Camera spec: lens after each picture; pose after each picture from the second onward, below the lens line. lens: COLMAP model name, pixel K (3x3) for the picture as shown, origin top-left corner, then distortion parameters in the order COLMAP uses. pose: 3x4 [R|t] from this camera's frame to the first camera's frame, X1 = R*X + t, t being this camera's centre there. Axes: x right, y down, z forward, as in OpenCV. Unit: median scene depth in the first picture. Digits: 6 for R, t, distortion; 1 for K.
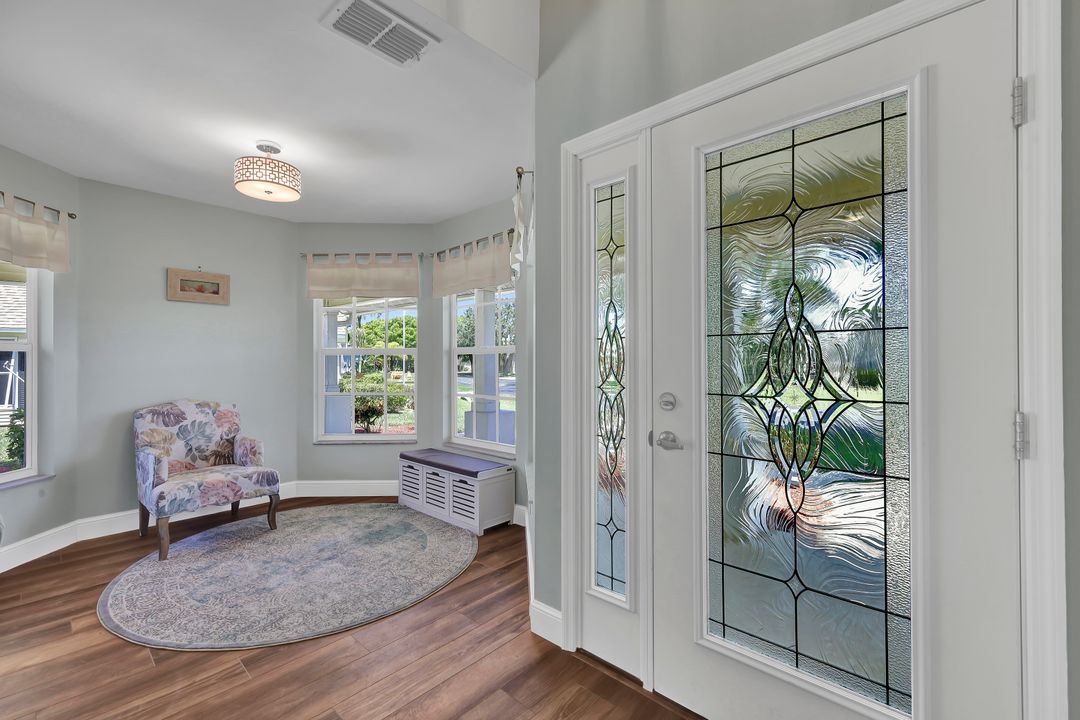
lens RADIAL K [[452.1, 0, 545.6], [0, 452.1, 356.3], [0, 0, 1]] dist [0.000868, 0.000122]
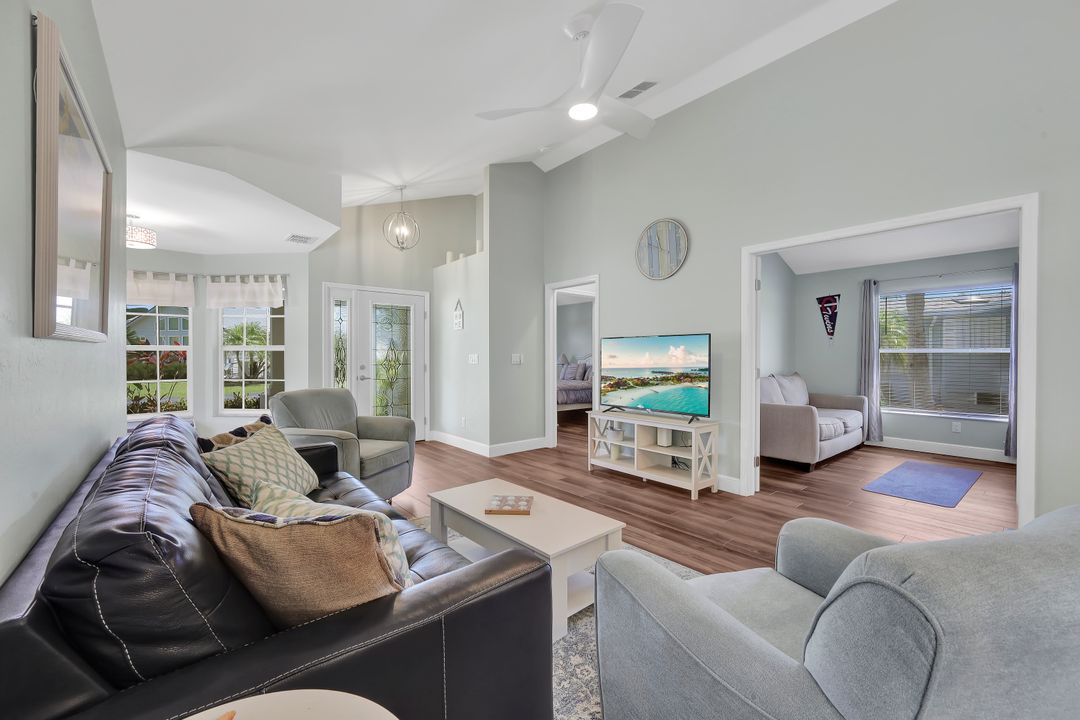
lens RADIAL K [[438.0, 0, 541.6], [0, 438.0, 358.3], [0, 0, 1]] dist [-0.000898, -0.000131]
pose [[0.131190, -0.005160, 0.991344, -2.974667], [-0.006046, 0.999964, 0.006005, -0.002581], [-0.991339, -0.006781, 0.131154, -0.877687]]
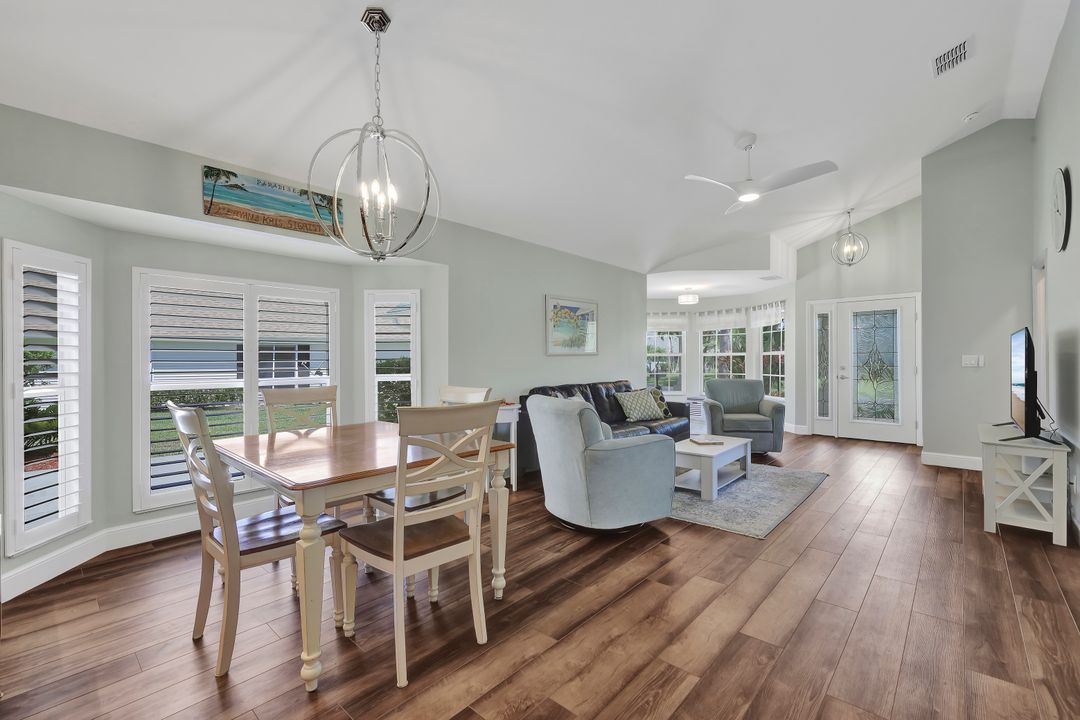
lens RADIAL K [[464.8, 0, 540.0], [0, 464.8, 360.0], [0, 0, 1]] dist [0.000880, -0.000559]
pose [[0.999993, -0.002320, 0.003004, -2.543149], [0.002305, 0.999984, 0.005129, -0.005993], [-0.003016, -0.005122, 0.999982, -3.309636]]
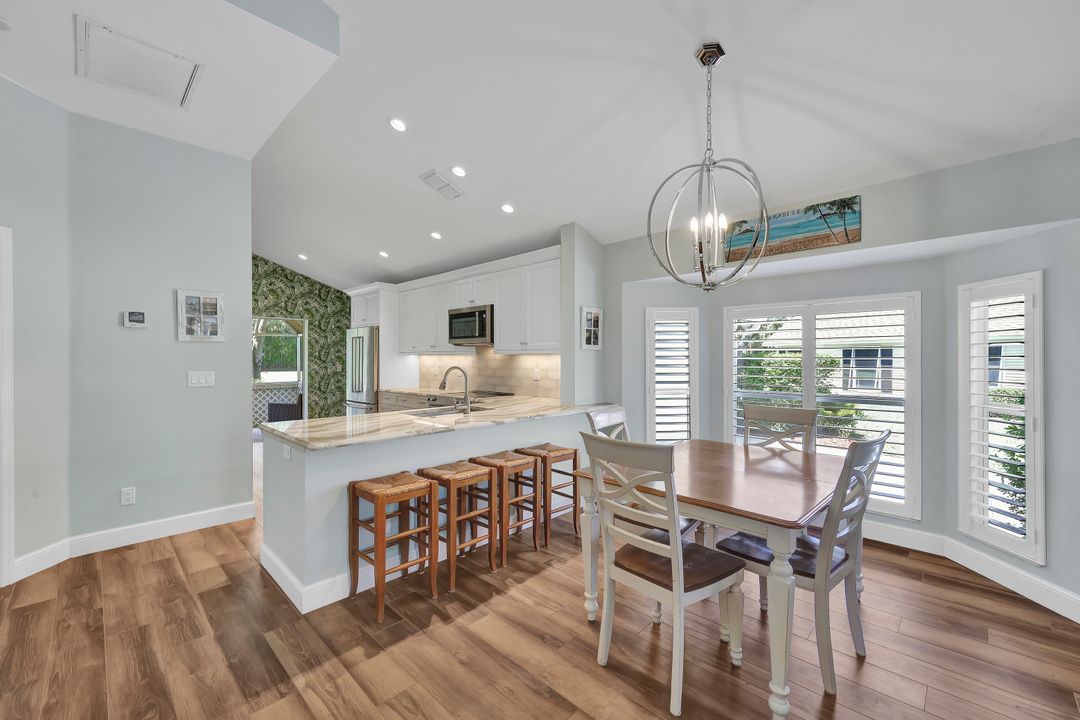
lens RADIAL K [[452.1, 0, 545.6], [0, 452.1, 356.3], [0, 0, 1]] dist [0.000868, 0.000122]
pose [[-0.040890, -0.002300, -0.999161, -1.609546], [0.005533, 0.999981, -0.002528, -0.097187], [0.999148, -0.005631, -0.040876, -2.346689]]
